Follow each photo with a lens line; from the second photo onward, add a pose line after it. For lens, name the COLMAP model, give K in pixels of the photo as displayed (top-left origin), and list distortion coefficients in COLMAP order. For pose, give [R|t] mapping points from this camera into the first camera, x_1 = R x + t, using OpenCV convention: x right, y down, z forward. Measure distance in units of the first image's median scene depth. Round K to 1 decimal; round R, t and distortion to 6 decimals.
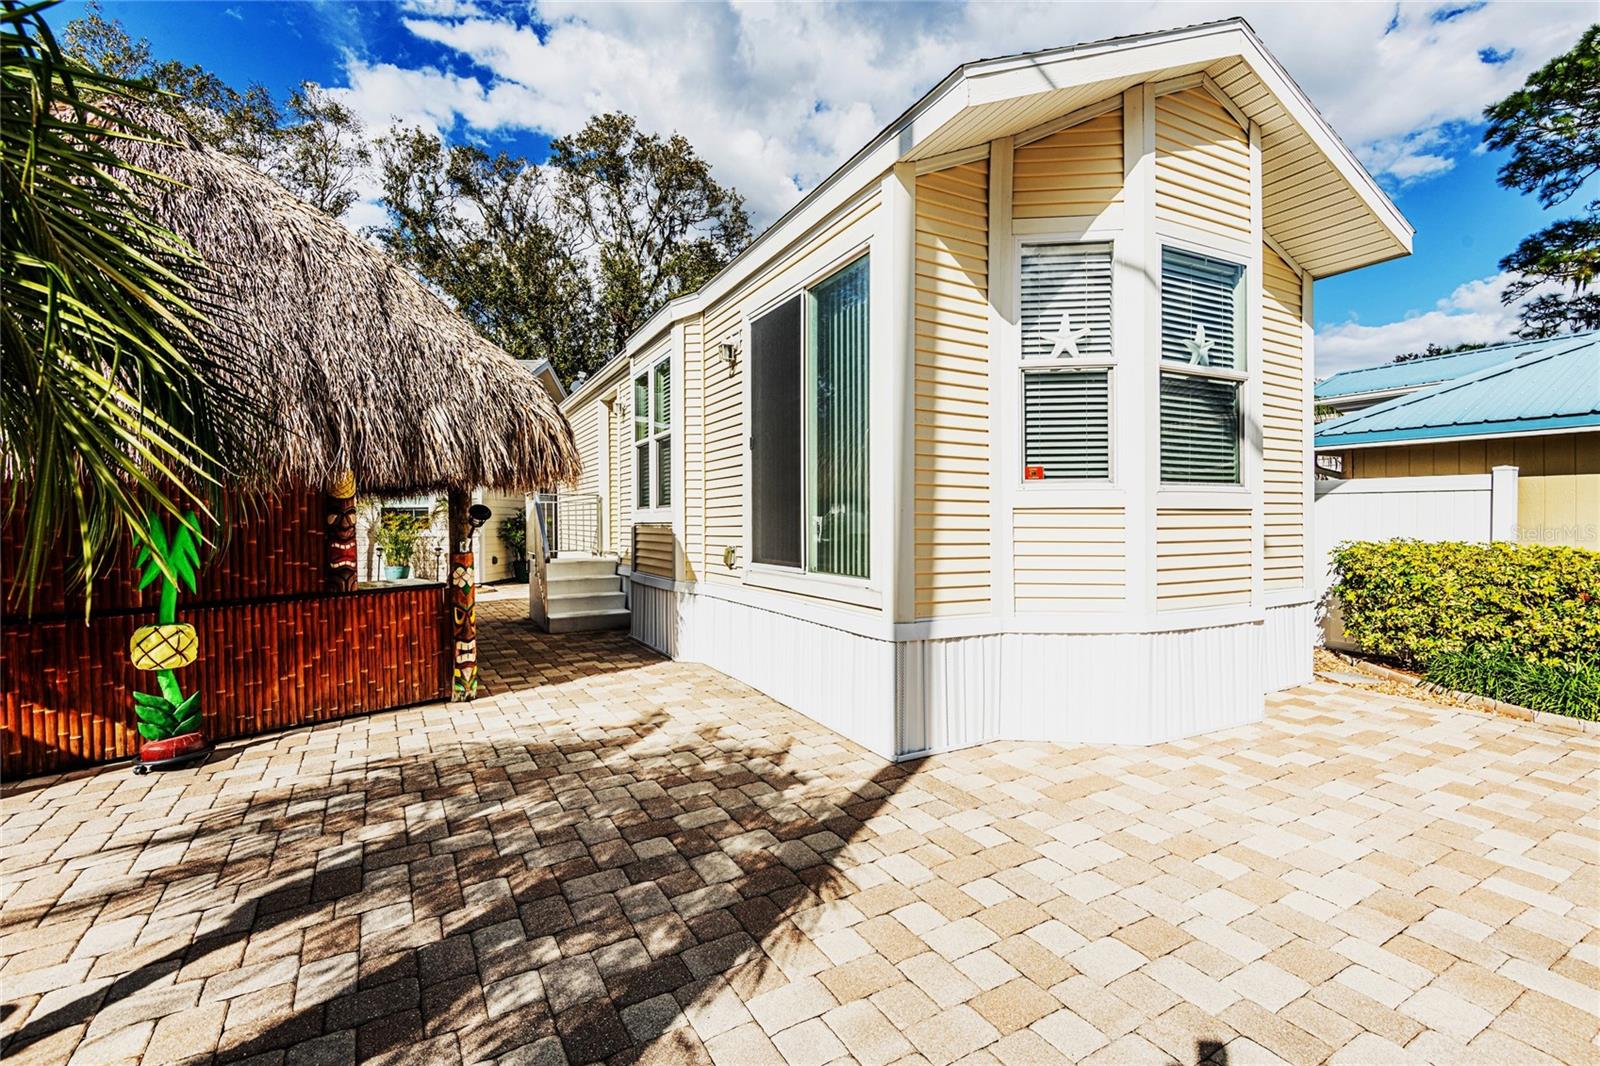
lens RADIAL K [[732.8, 0, 792.0], [0, 732.8, 525.1], [0, 0, 1]] dist [0.022912, -0.015139]
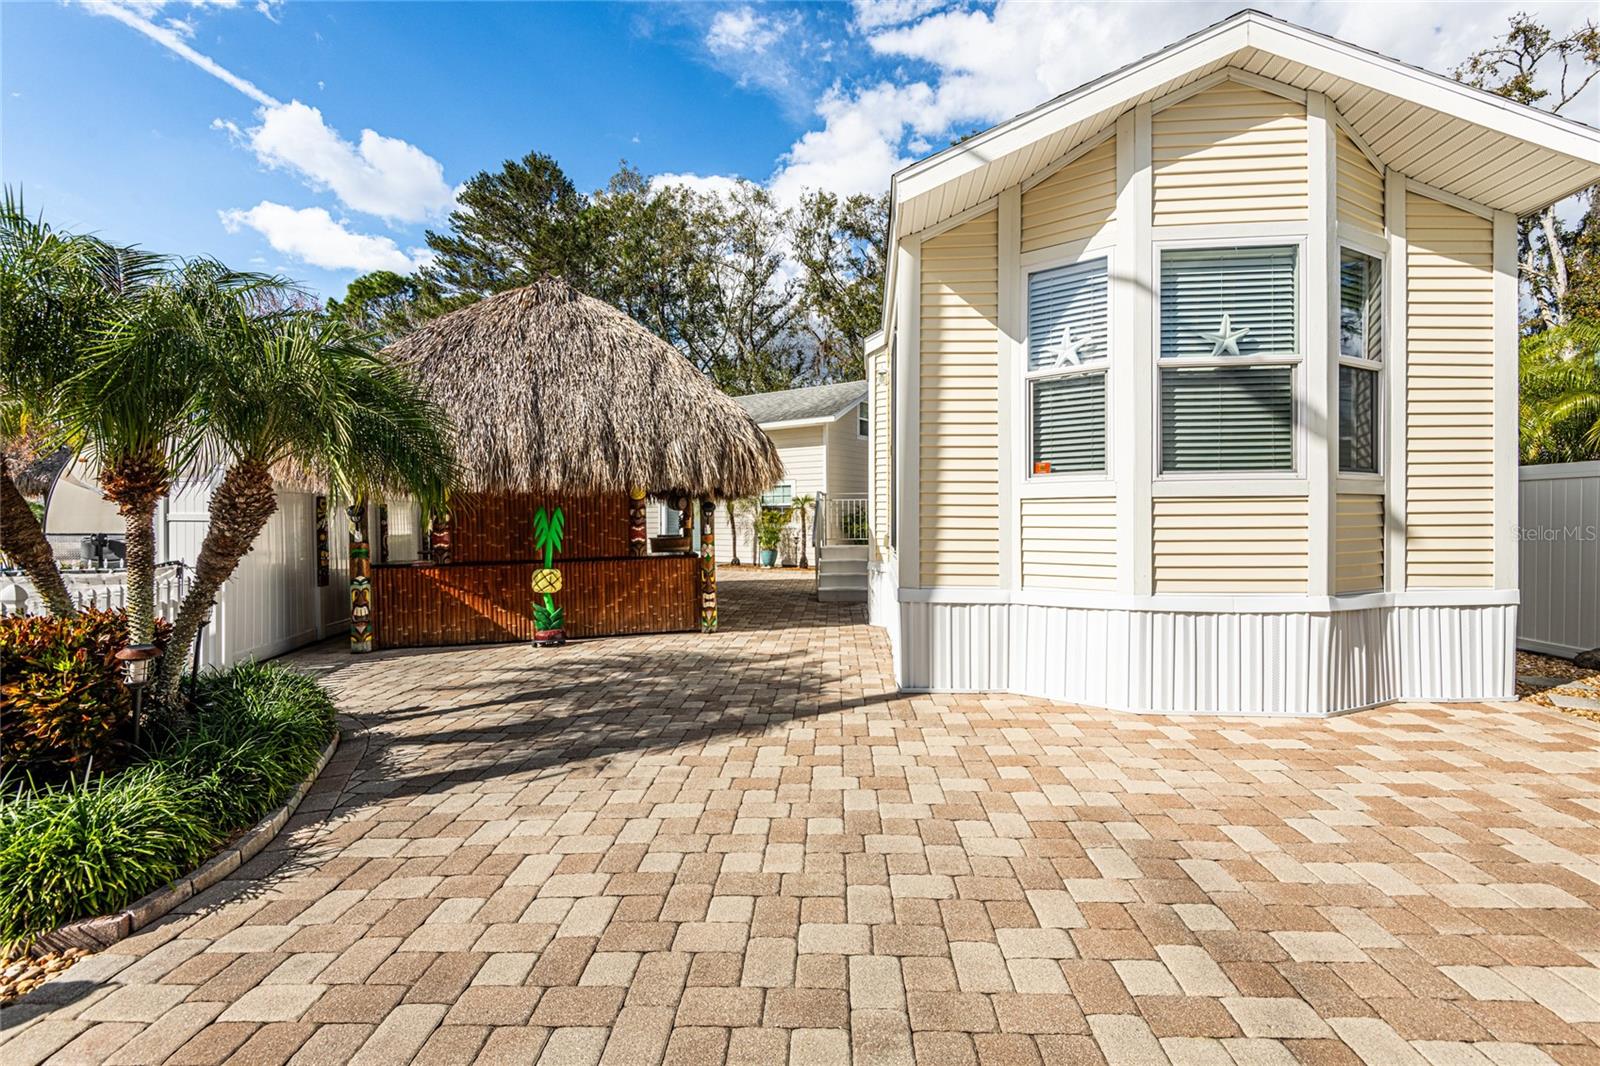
lens RADIAL K [[732.8, 0, 794.7], [0, 732.8, 534.2], [0, 0, 1]] dist [0.022912, -0.015139]
pose [[0.837694, 0.010185, -0.546044, 0.644716], [-0.001171, 0.999857, 0.016854, 0.014536], [0.546138, -0.013479, 0.837587, -0.191930]]
